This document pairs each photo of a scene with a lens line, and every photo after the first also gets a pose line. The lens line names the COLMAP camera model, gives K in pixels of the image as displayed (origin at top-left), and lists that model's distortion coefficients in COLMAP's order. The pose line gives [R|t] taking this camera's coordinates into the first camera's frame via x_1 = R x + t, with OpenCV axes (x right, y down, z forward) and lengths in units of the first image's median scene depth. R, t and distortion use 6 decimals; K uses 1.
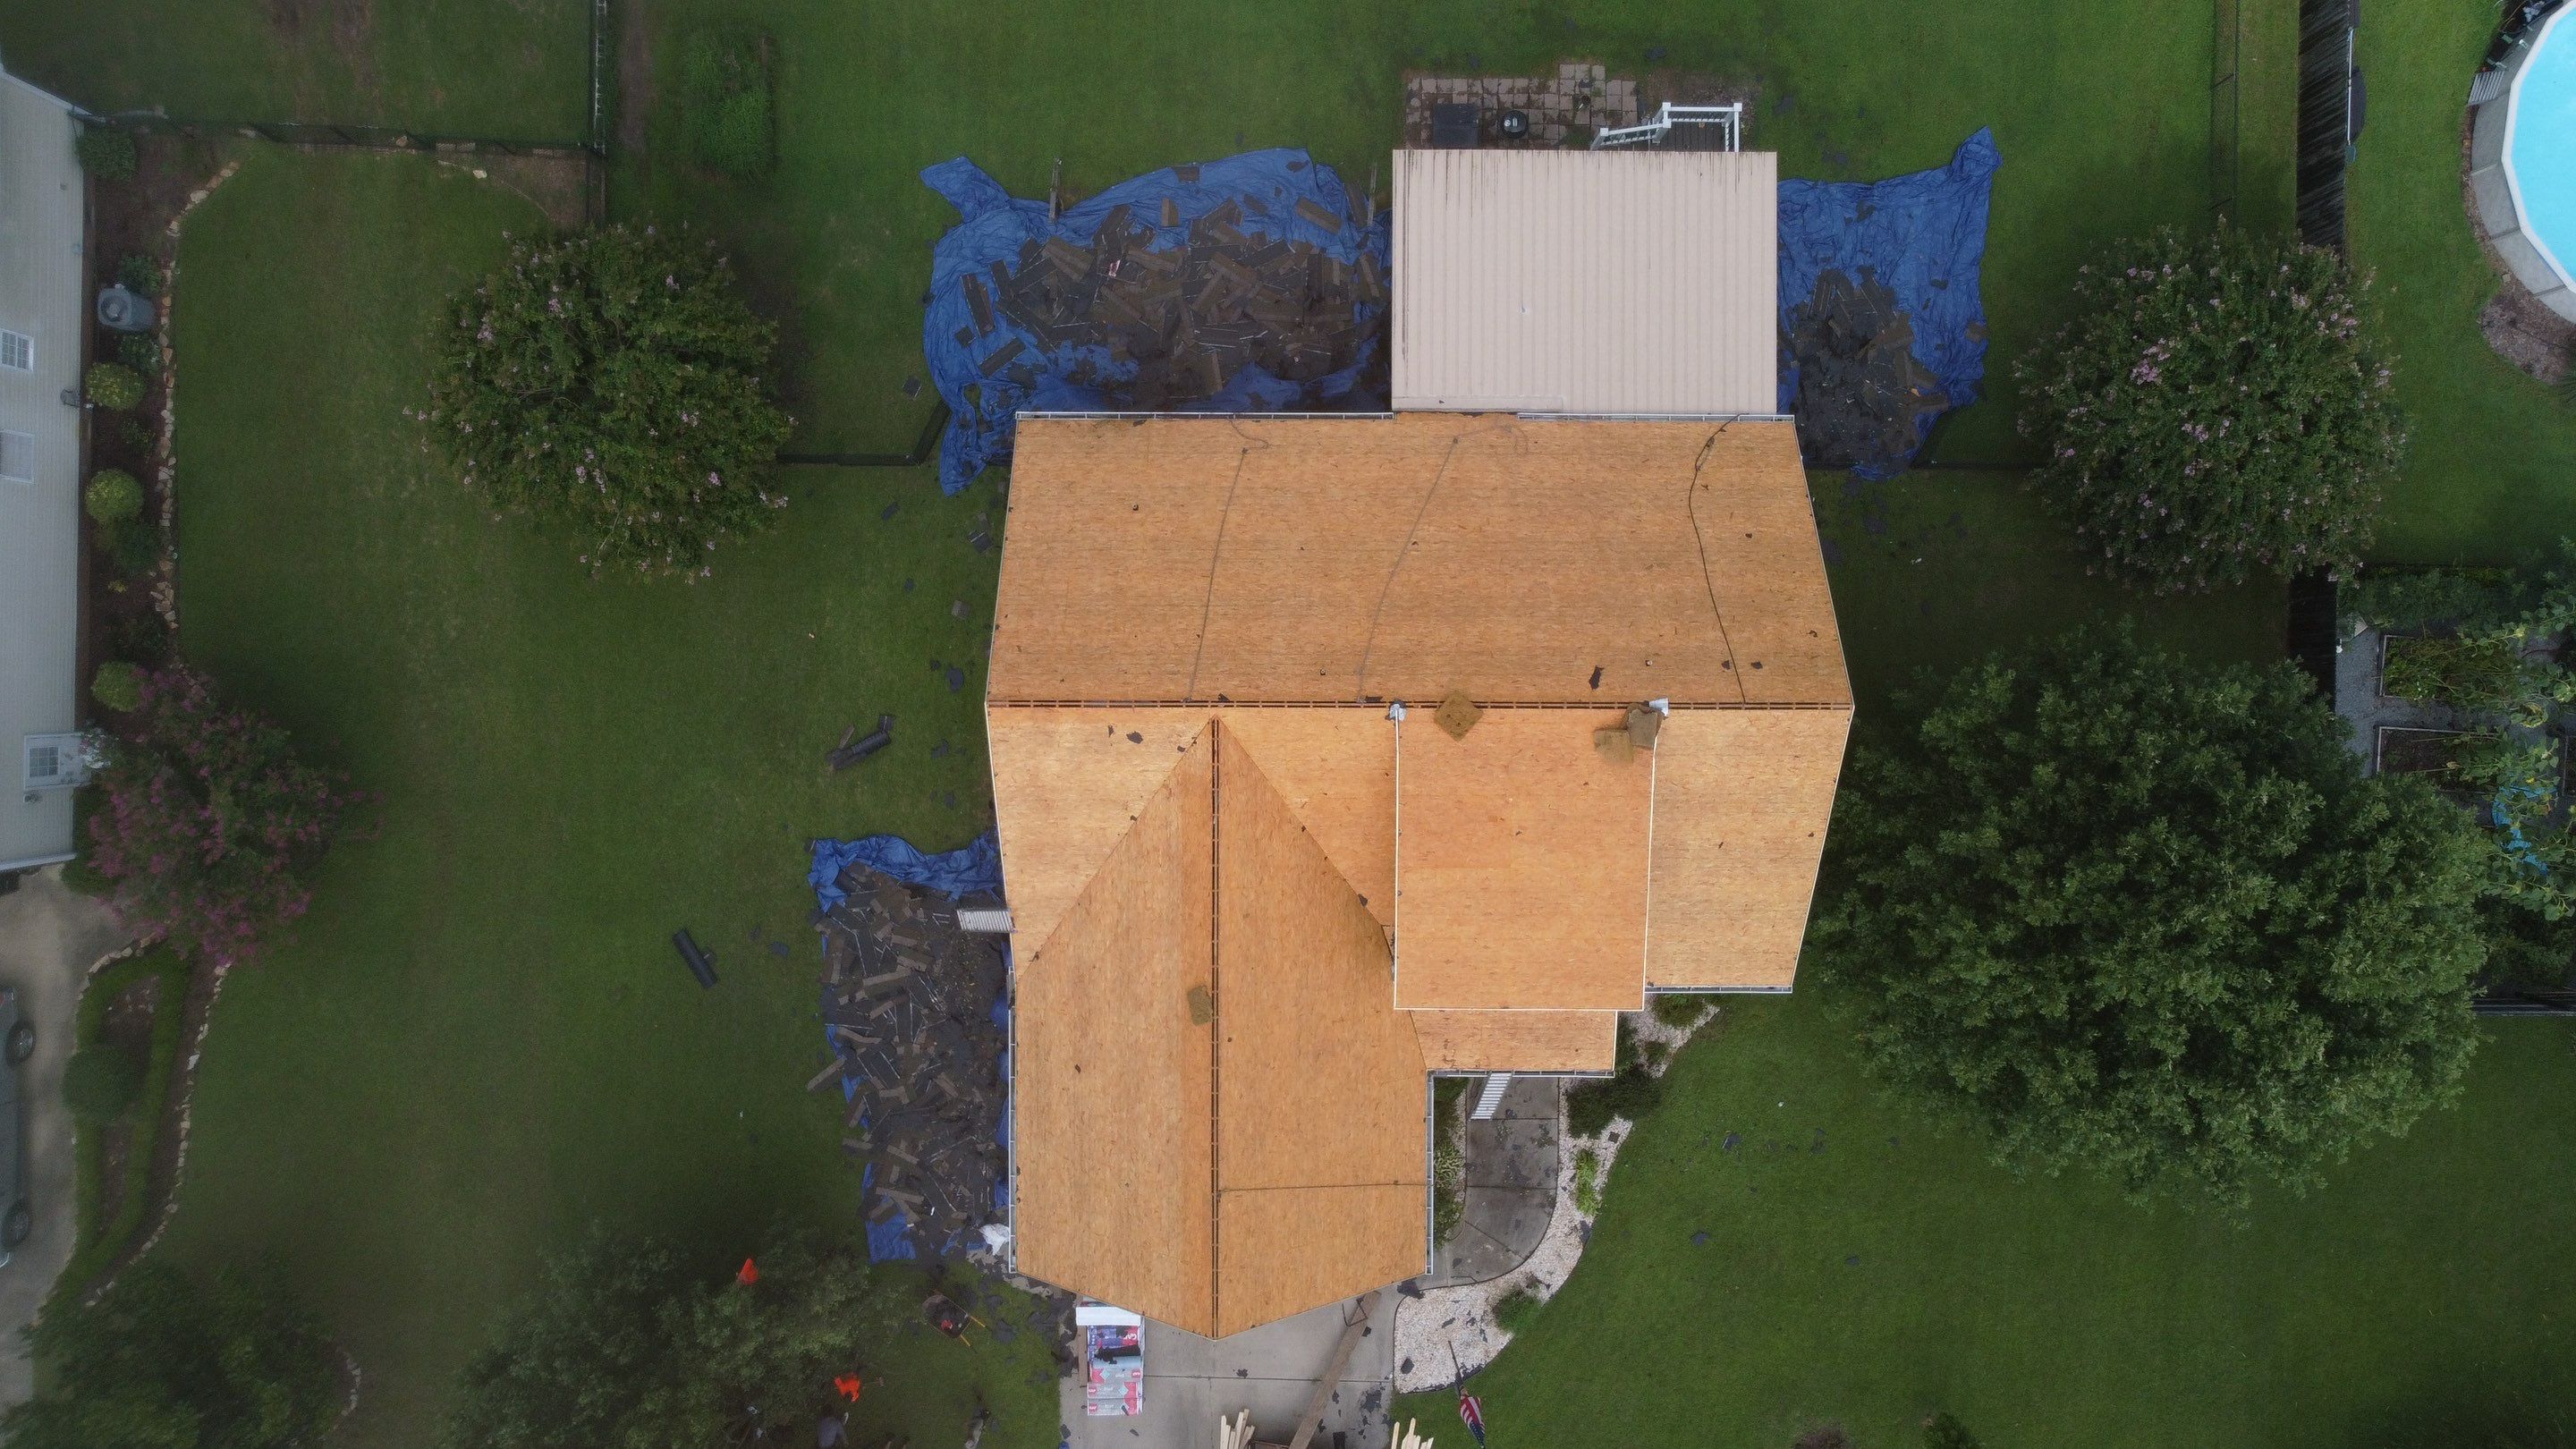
lens RADIAL K [[1955.0, 0, 1280.1], [0, 1955.0, 700.1], [0, 0, 1]] dist [-0.004749, -0.001379]
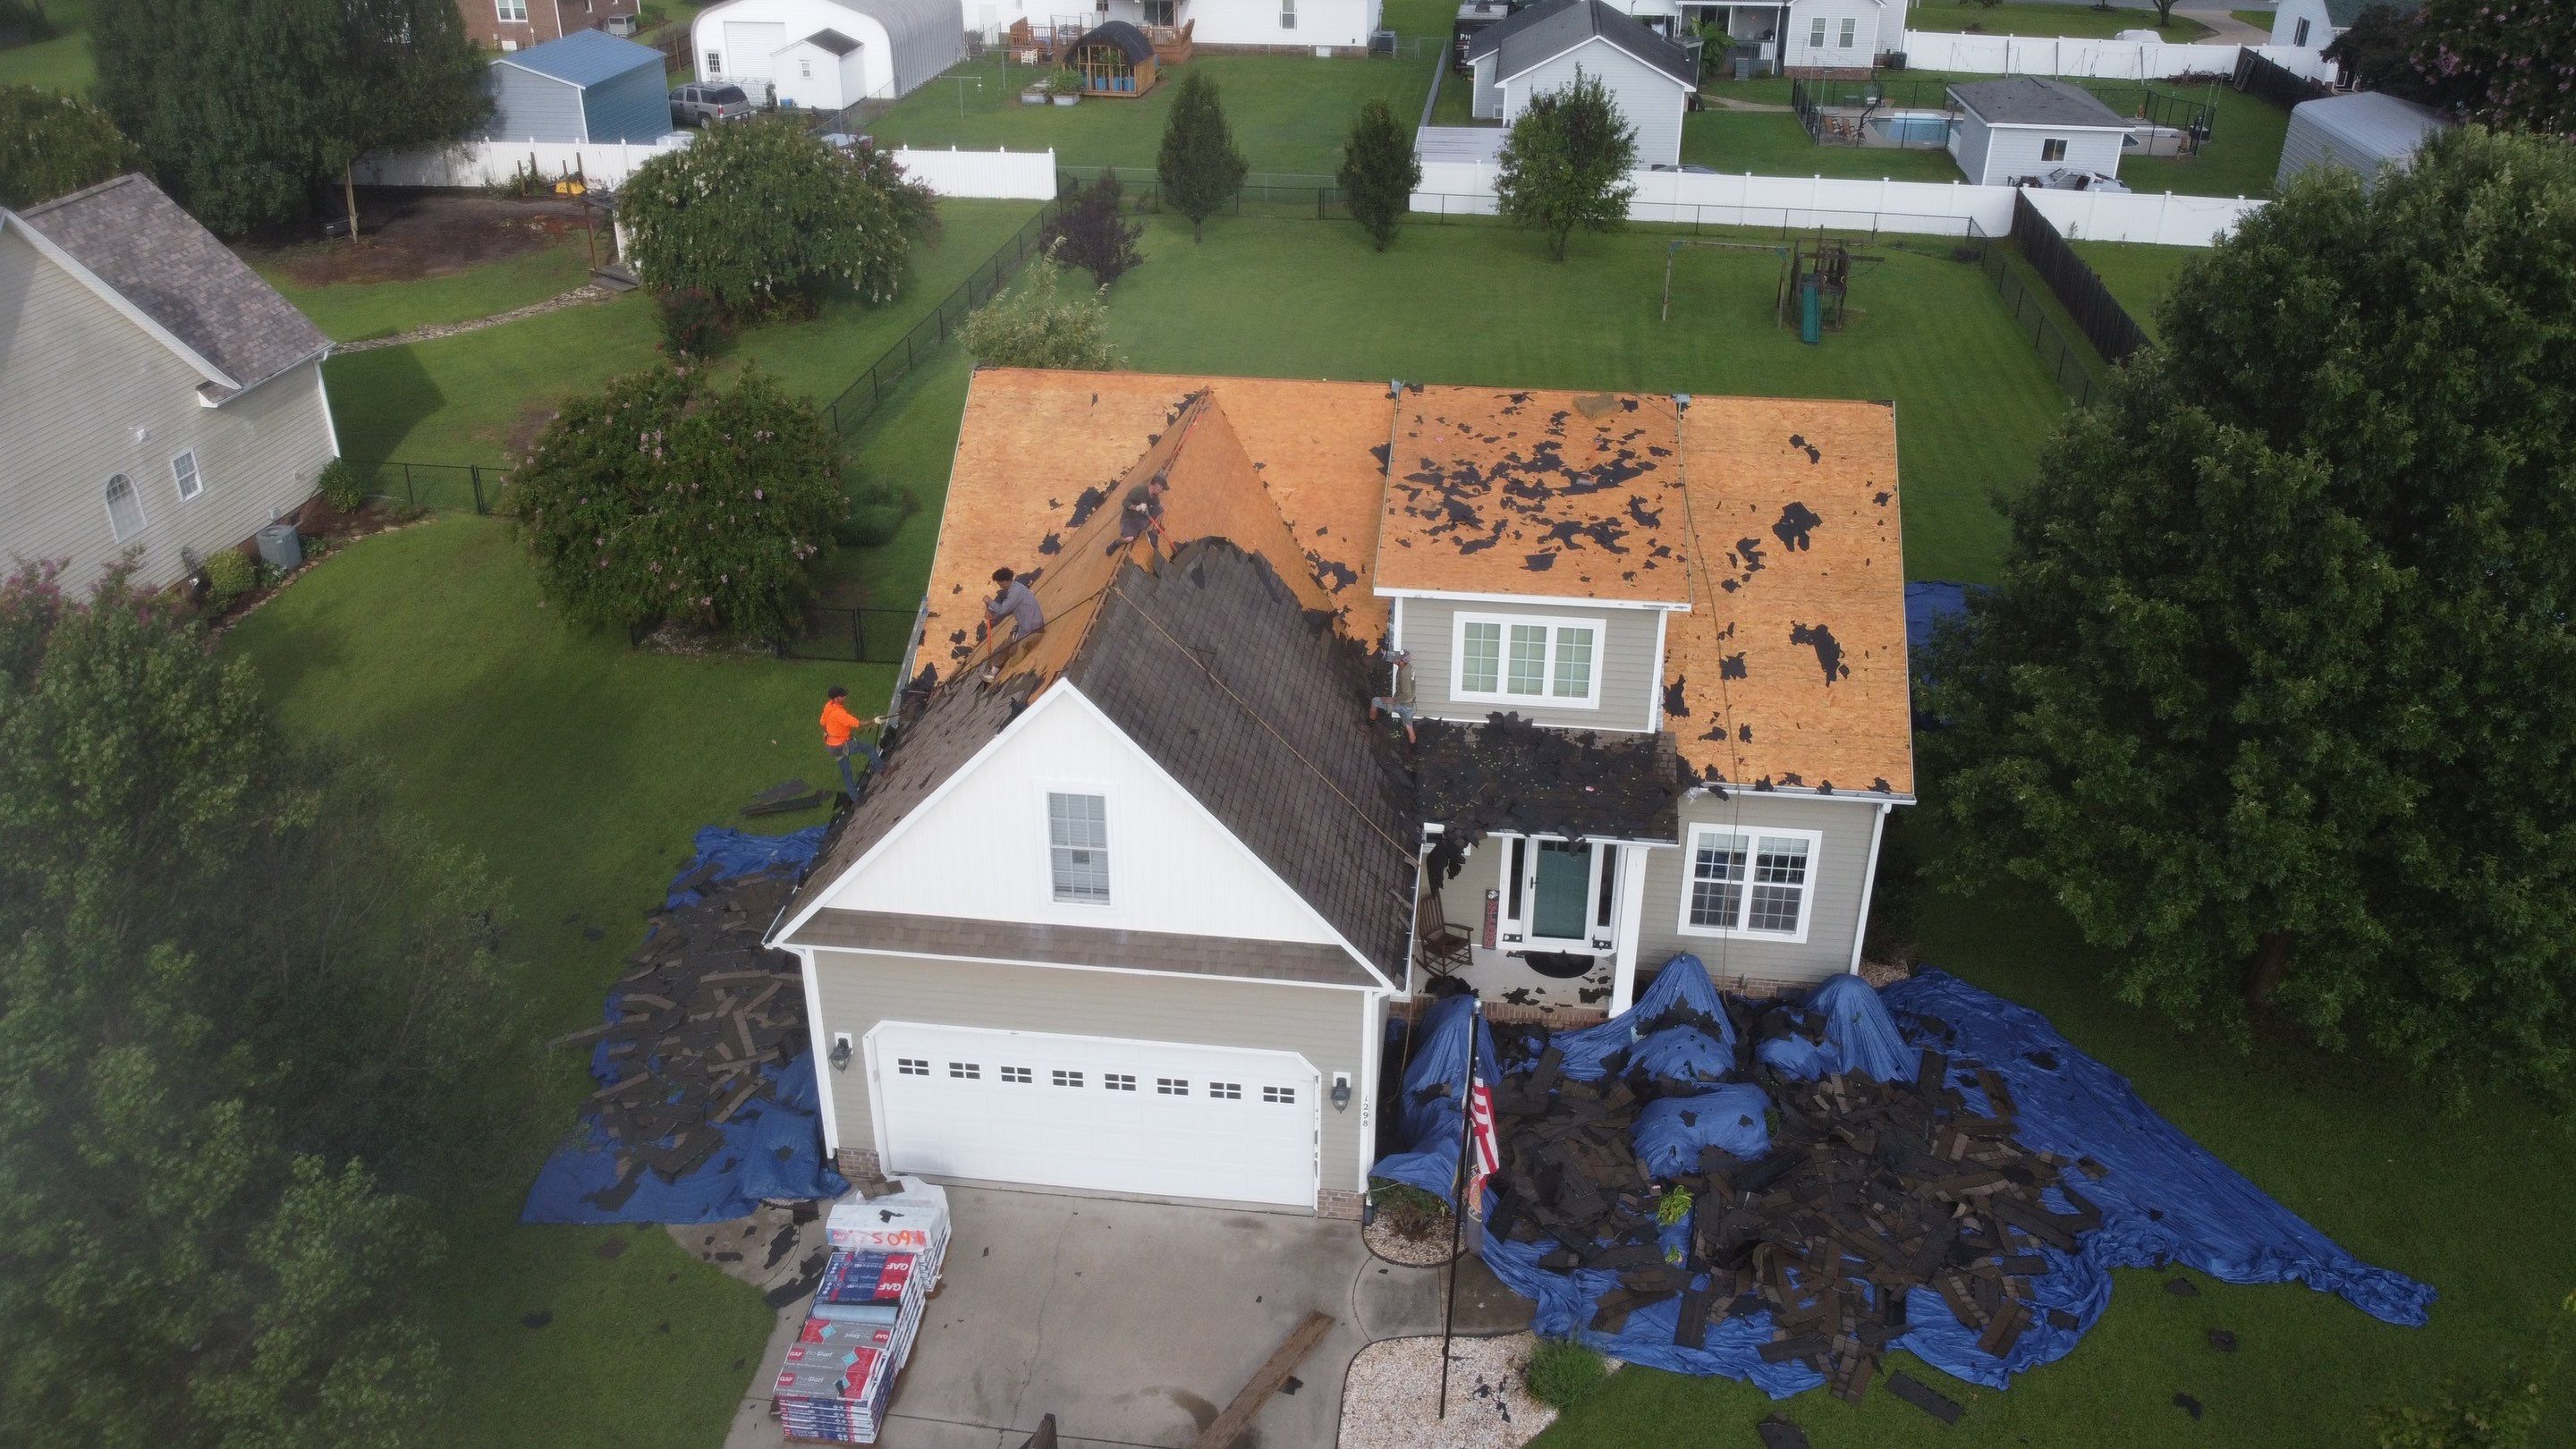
lens RADIAL K [[1955.0, 0, 1282.7], [0, 1955.0, 705.3], [0, 0, 1]] dist [-0.004749, -0.001379]
pose [[0.993127, 0.053349, -0.104180, 0.092441], [-0.117043, 0.447849, -0.886415, 0.765180], [-0.000632, 0.892516, 0.451015, 0.593211]]
